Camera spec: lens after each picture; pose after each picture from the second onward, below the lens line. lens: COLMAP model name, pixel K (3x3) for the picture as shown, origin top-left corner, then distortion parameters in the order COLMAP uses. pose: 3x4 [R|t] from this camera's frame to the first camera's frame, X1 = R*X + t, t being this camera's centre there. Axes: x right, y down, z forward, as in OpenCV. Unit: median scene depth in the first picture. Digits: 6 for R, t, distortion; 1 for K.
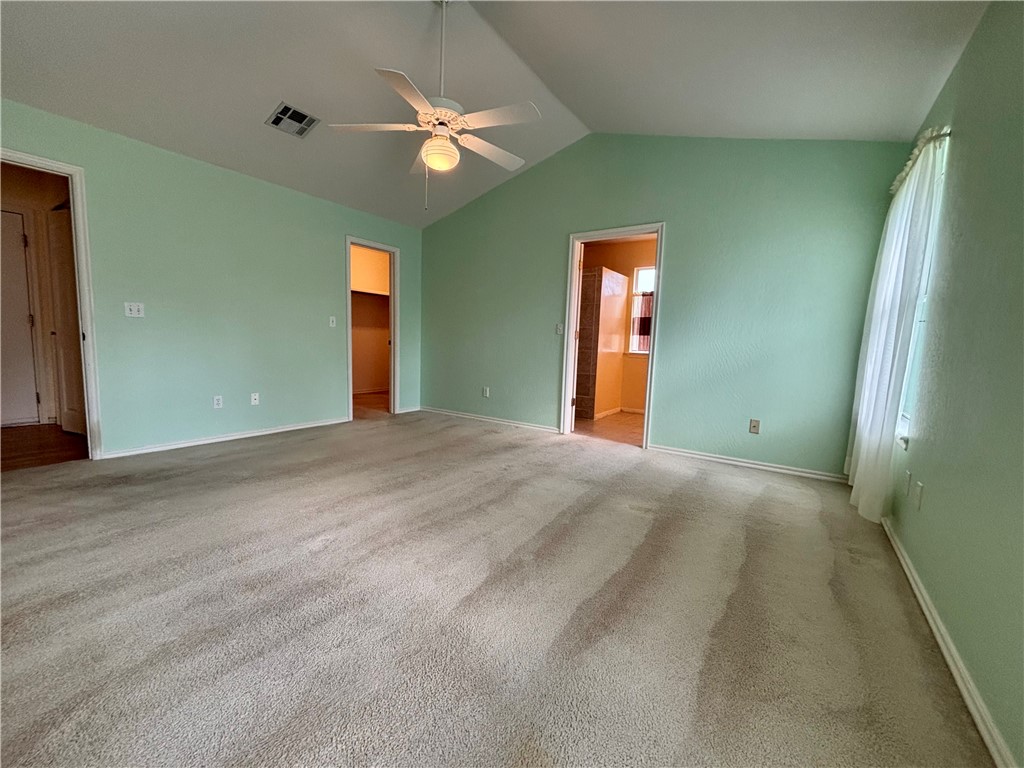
lens RADIAL K [[414.4, 0, 512.0], [0, 414.4, 384.0], [0, 0, 1]] dist [0.000693, 0.000121]
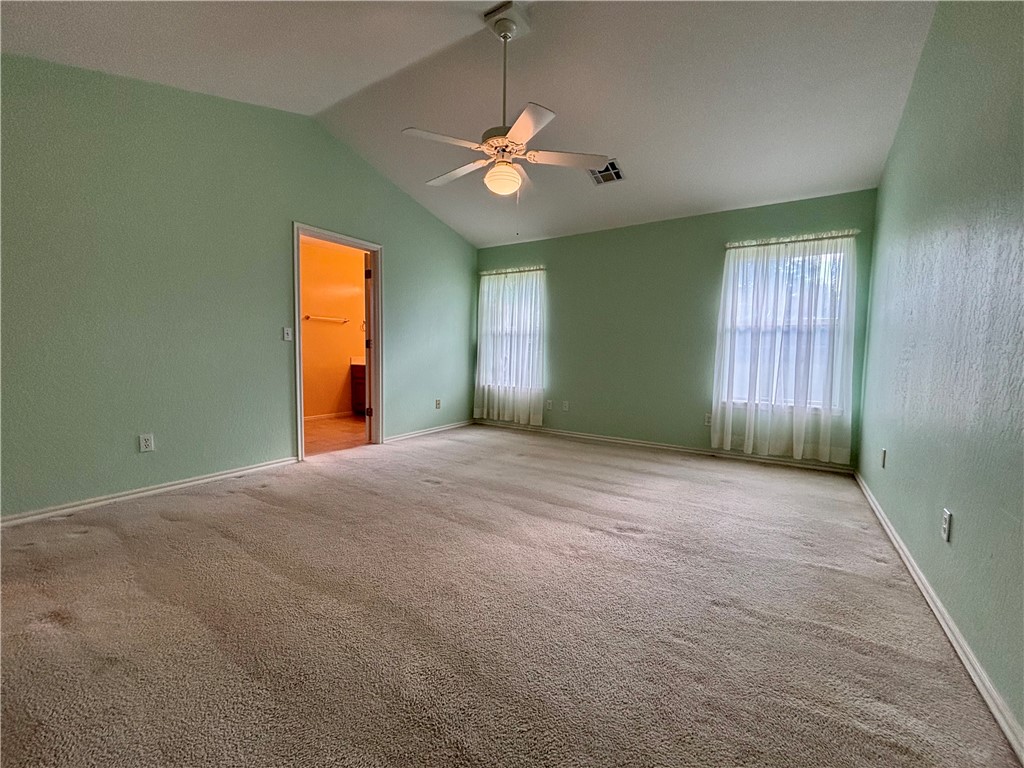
lens RADIAL K [[414.4, 0, 512.0], [0, 414.4, 384.0], [0, 0, 1]] dist [0.000693, 0.000121]
pose [[-0.032792, -0.107712, 0.993641, -0.524486], [0.090029, 0.989816, 0.110269, -0.063669], [-0.995399, 0.093073, -0.022761, 0.443491]]
